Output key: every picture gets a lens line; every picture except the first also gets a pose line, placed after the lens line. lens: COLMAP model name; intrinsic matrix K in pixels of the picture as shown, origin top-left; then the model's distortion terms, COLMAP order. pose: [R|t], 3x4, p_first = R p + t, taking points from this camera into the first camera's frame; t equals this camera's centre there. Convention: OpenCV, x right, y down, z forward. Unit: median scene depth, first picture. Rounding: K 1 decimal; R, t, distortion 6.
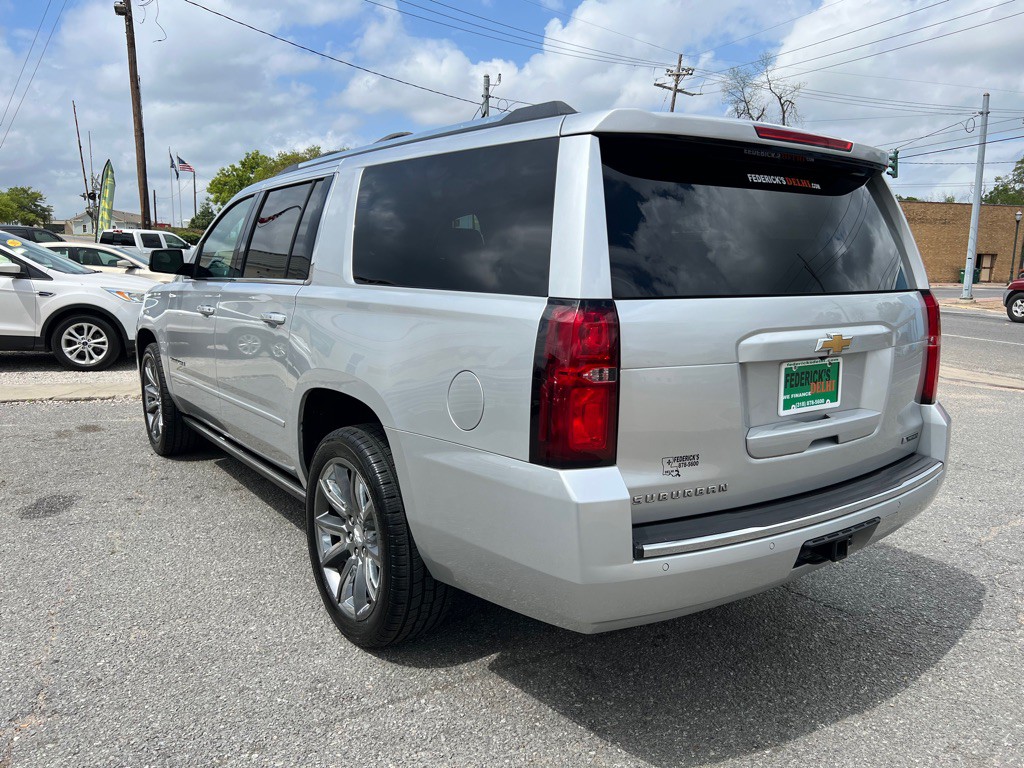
lens RADIAL K [[768.1, 0, 509.9], [0, 768.1, 381.9], [0, 0, 1]] dist [0.053756, -0.059008]
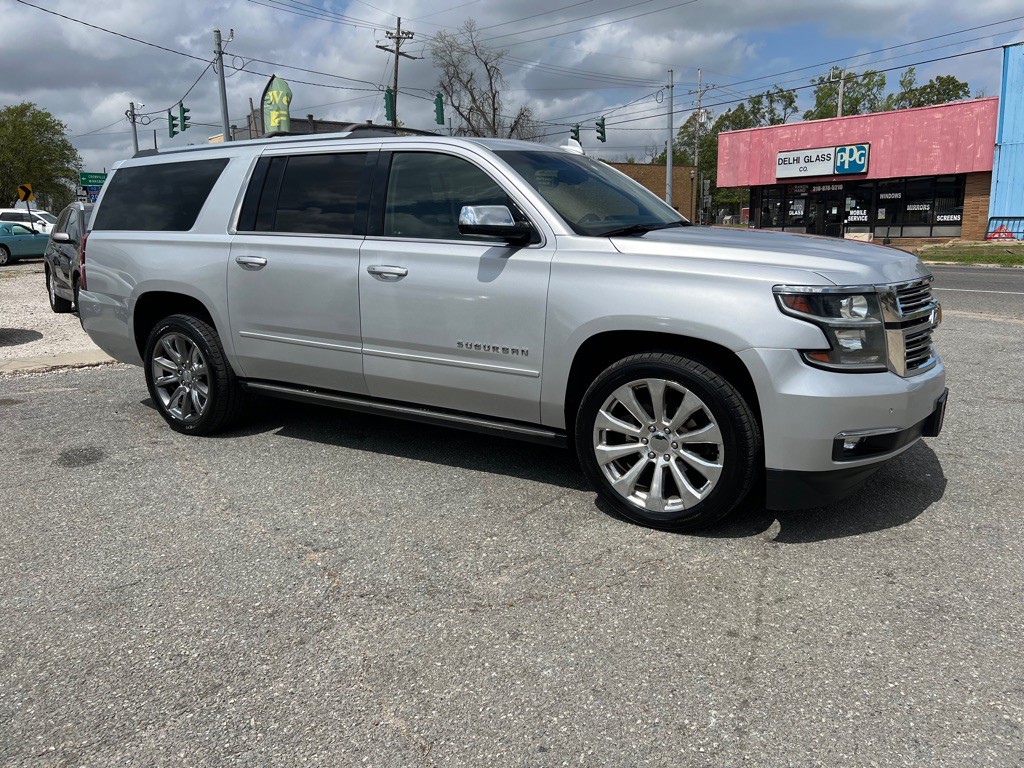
lens RADIAL K [[768.1, 0, 520.8], [0, 768.1, 372.4], [0, 0, 1]] dist [0.053756, -0.059008]
pose [[0.931876, -0.102131, 0.348105, -0.328538], [0.089881, 0.994635, 0.051207, 0.037095], [-0.351467, -0.016430, 0.936056, -0.178457]]
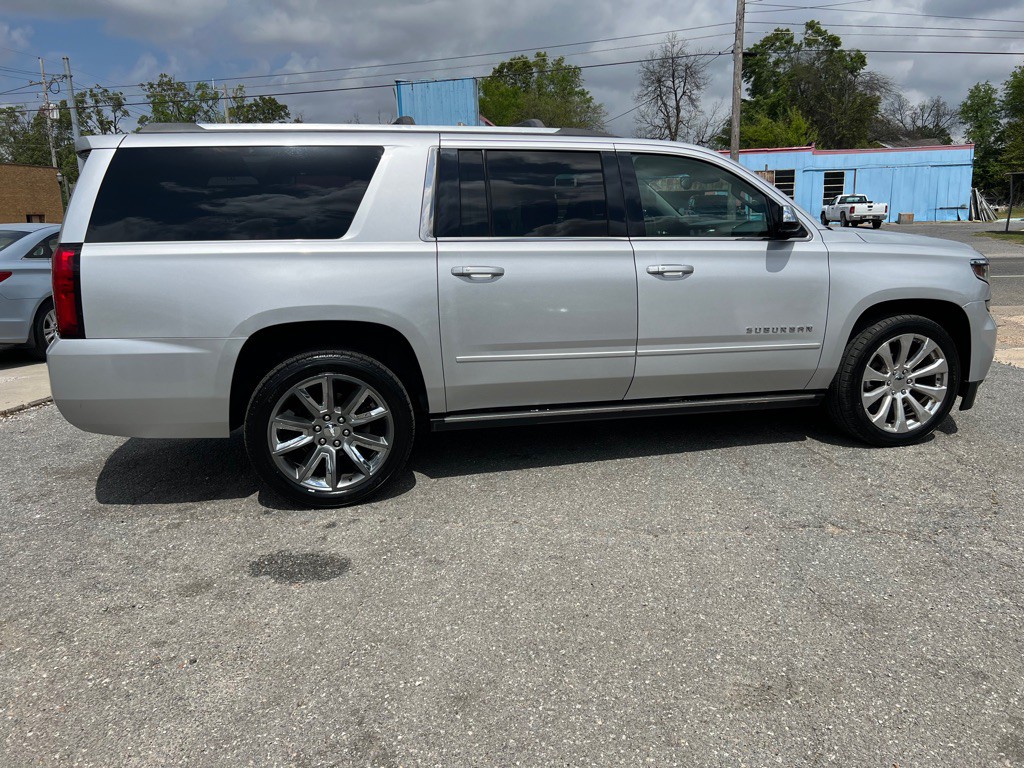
lens RADIAL K [[768.1, 0, 520.9], [0, 768.1, 370.2], [0, 0, 1]] dist [0.053756, -0.059008]
pose [[0.387649, -0.205758, 0.898550, -0.956621], [0.175010, 0.973469, 0.147412, -0.078667], [-0.905041, 0.100111, 0.413374, 0.410006]]
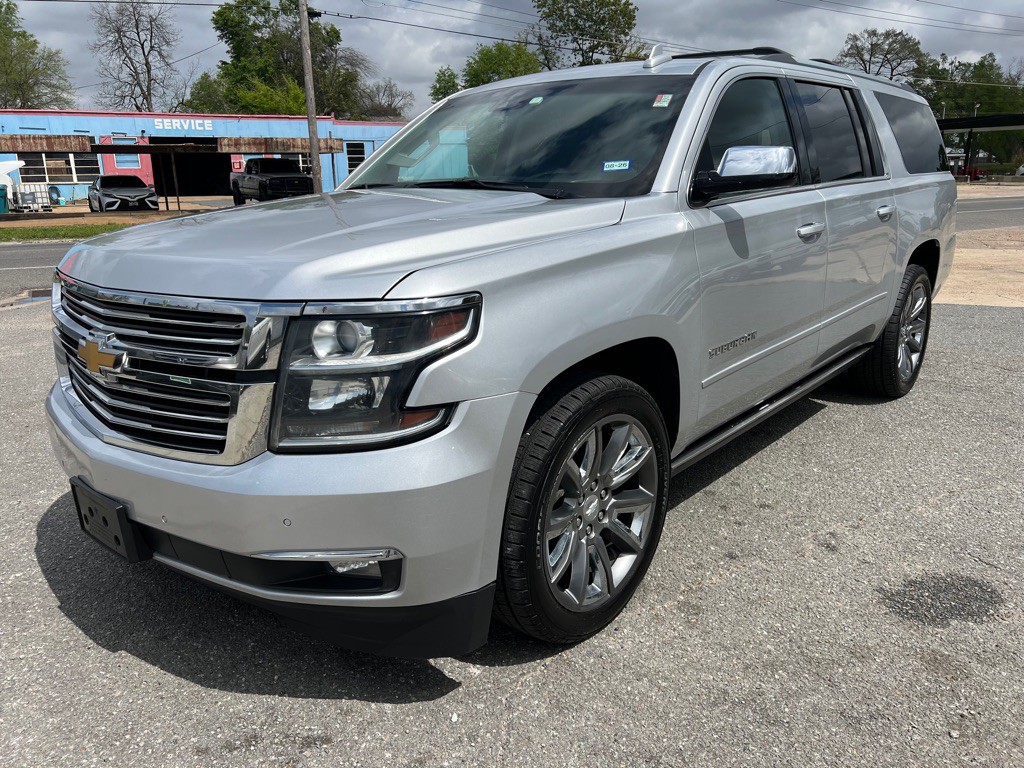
lens RADIAL K [[768.1, 0, 506.9], [0, 768.1, 379.8], [0, 0, 1]] dist [0.053756, -0.059008]
pose [[-0.234734, -0.259884, 0.936675, -0.858197], [0.166423, 0.938627, 0.302132, -0.187492], [-0.957707, 0.226805, -0.177077, 1.160796]]
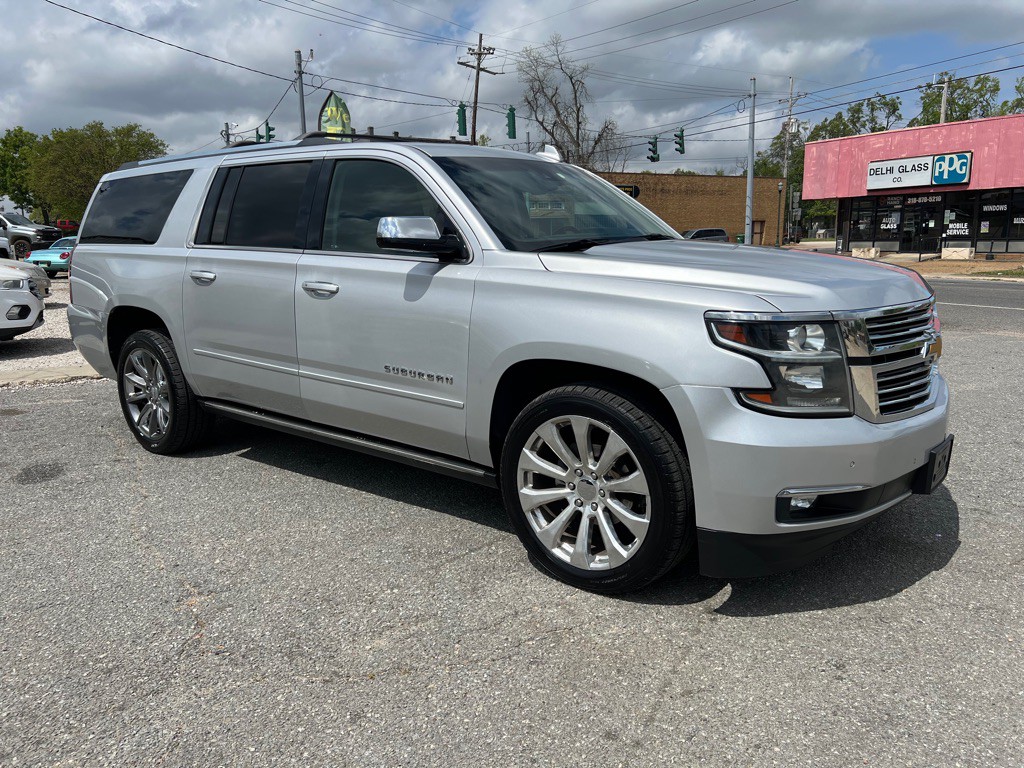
lens RADIAL K [[768.1, 0, 510.0], [0, 768.1, 380.4], [0, 0, 1]] dist [0.053756, -0.059008]
pose [[0.969224, -0.077279, 0.233738, -0.179268], [0.071325, 0.996879, 0.033832, 0.037439], [-0.235623, -0.016120, 0.971711, -0.145184]]
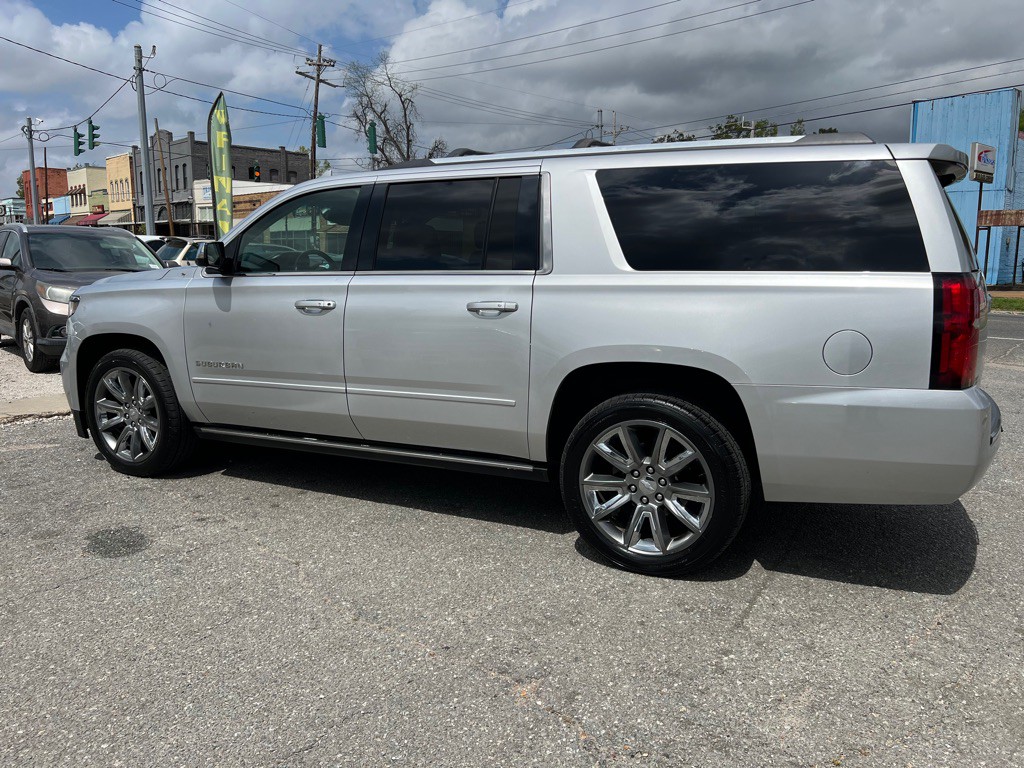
lens RADIAL K [[768.1, 0, 516.7], [0, 768.1, 367.8], [0, 0, 1]] dist [0.053756, -0.059008]
pose [[0.884521, -0.079988, 0.459592, -0.490743], [0.082132, 0.996503, 0.015362, -0.007179], [-0.459214, 0.024159, 0.887997, 0.026819]]
